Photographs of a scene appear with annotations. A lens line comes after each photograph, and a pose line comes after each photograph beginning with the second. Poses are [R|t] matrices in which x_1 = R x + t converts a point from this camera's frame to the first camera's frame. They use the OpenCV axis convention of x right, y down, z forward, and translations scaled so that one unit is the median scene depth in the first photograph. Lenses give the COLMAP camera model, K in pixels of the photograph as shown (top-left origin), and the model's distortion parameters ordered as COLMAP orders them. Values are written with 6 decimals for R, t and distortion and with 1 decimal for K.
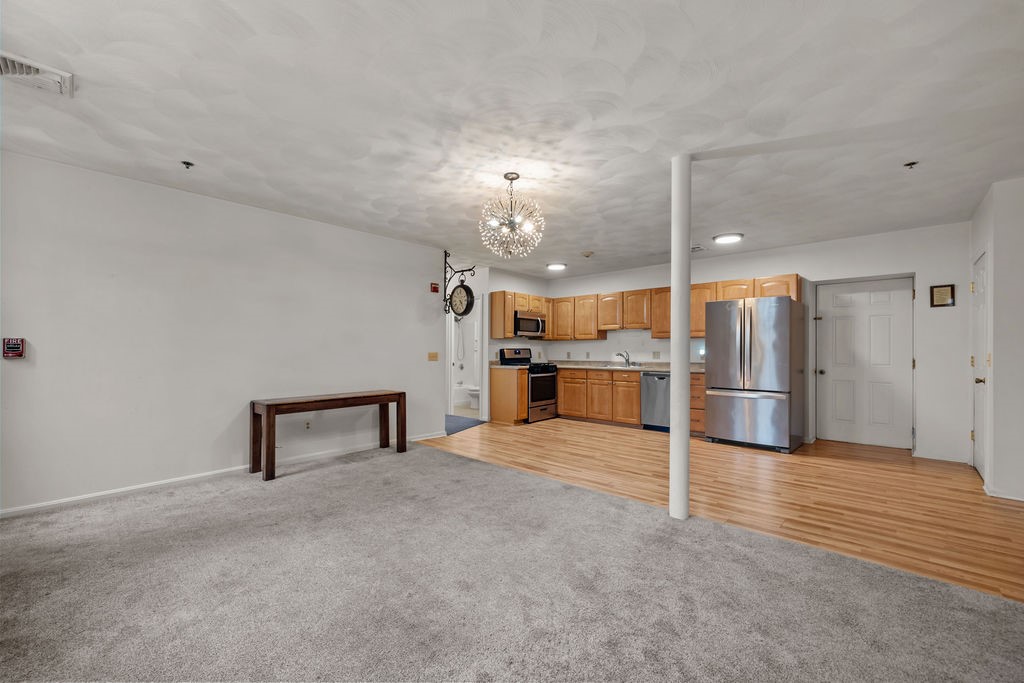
lens RADIAL K [[418.5, 0, 500.8], [0, 418.5, 348.2], [0, 0, 1]] dist [-0.001090, -0.000109]
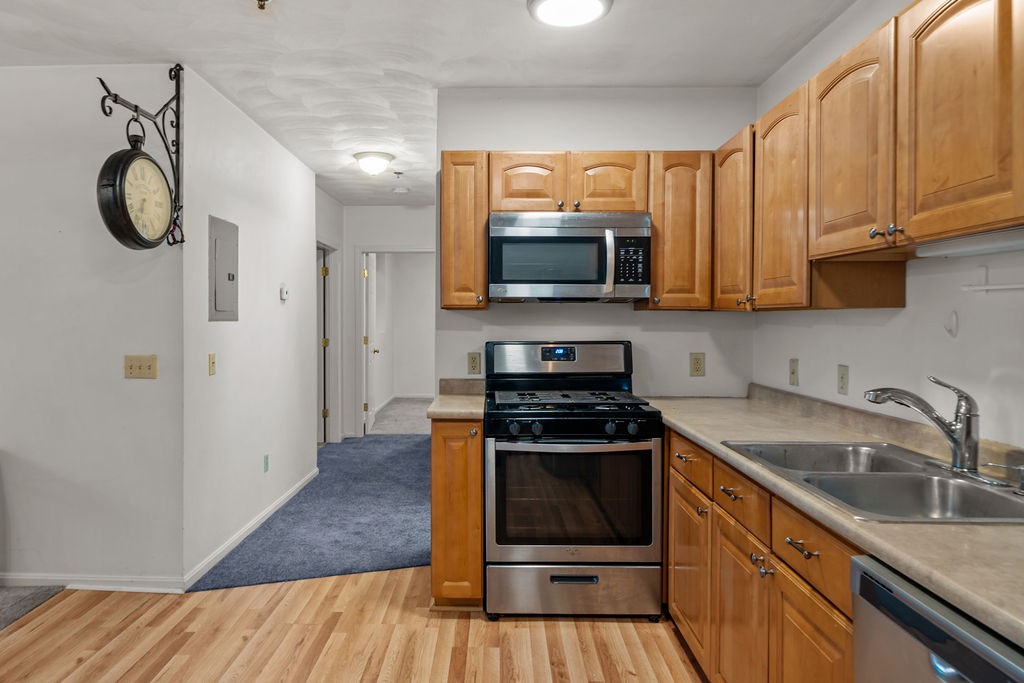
lens RADIAL K [[647.3, 0, 474.6], [0, 647.3, 327.9], [0, 0, 1]] dist [-0.001181, -0.000188]
pose [[0.661085, 0.012066, -0.750214, 0.424505], [0.005096, 0.999775, 0.020571, -0.022300], [0.750293, -0.017423, 0.660875, 0.803764]]
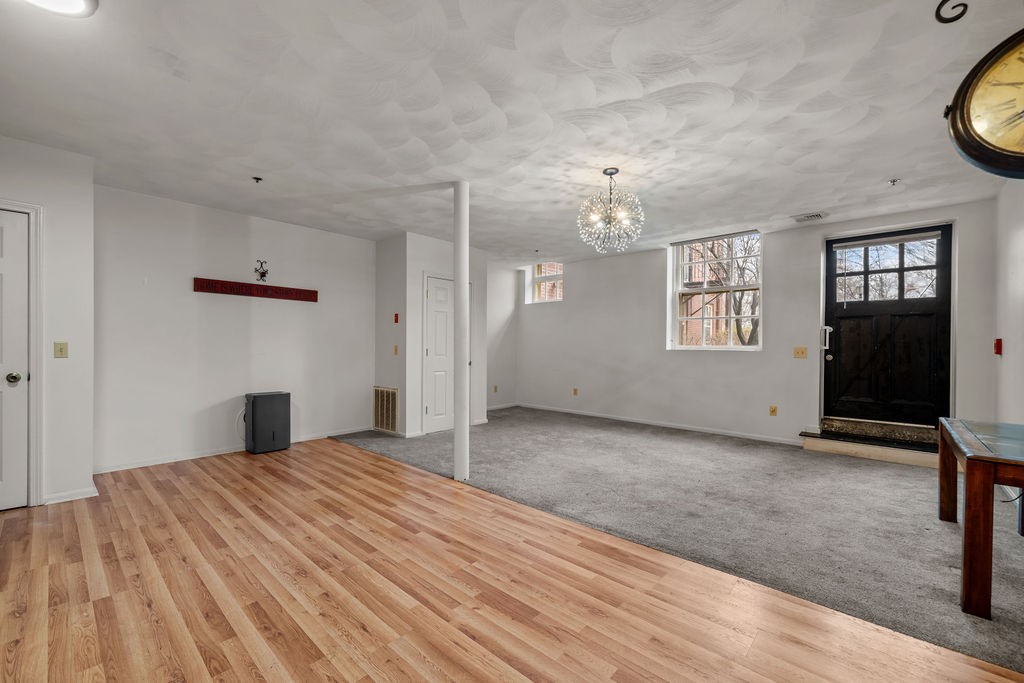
lens RADIAL K [[418.5, 0, 500.8], [0, 418.5, 348.2], [0, 0, 1]] dist [-0.001090, -0.000109]
pose [[-0.999878, -0.011654, -0.010368, 0.164936], [-0.011683, 0.999928, 0.002745, 0.007157], [0.010336, 0.002865, -0.999942, 1.116270]]
